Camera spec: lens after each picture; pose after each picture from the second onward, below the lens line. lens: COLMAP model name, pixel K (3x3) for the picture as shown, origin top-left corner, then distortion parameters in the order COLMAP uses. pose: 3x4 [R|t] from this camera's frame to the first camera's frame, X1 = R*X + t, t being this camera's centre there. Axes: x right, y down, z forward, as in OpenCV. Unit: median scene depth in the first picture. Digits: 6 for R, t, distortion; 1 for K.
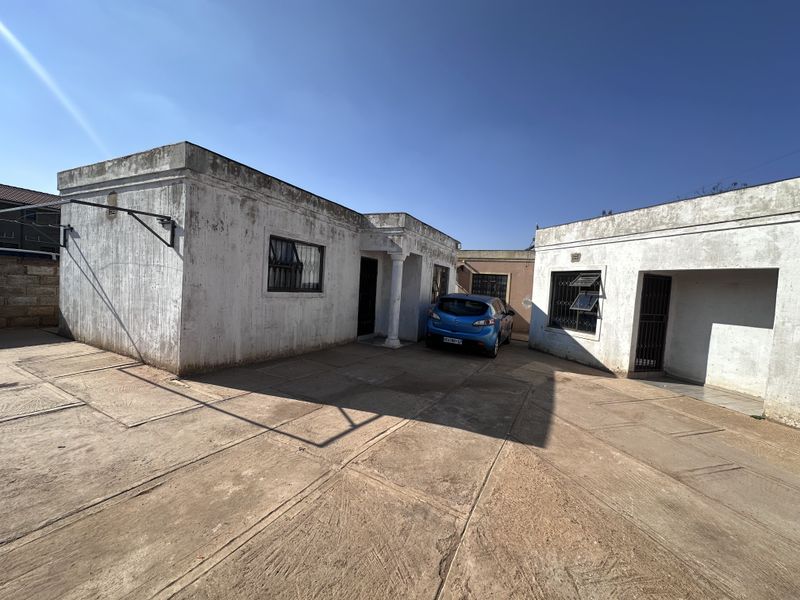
lens RADIAL K [[320.2, 0, 400.1], [0, 320.2, 296.0], [0, 0, 1]] dist [-0.000242, -0.000152]
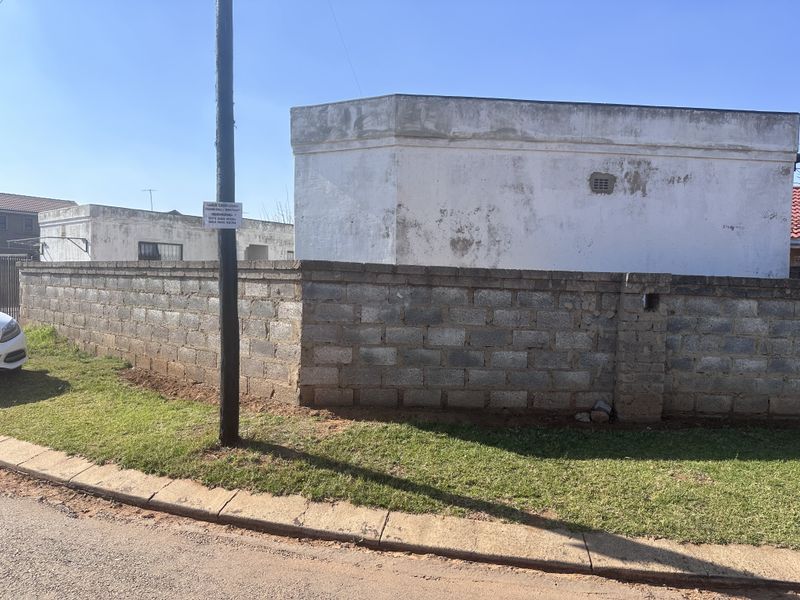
lens RADIAL K [[557.1, 0, 400.3], [0, 557.1, 301.9], [0, 0, 1]] dist [-0.001931, -0.000956]
pose [[0.977267, -0.038957, -0.208404, 1.679603], [0.036435, 0.999209, -0.015926, 0.254552], [0.208860, 0.007970, 0.977913, -1.763028]]
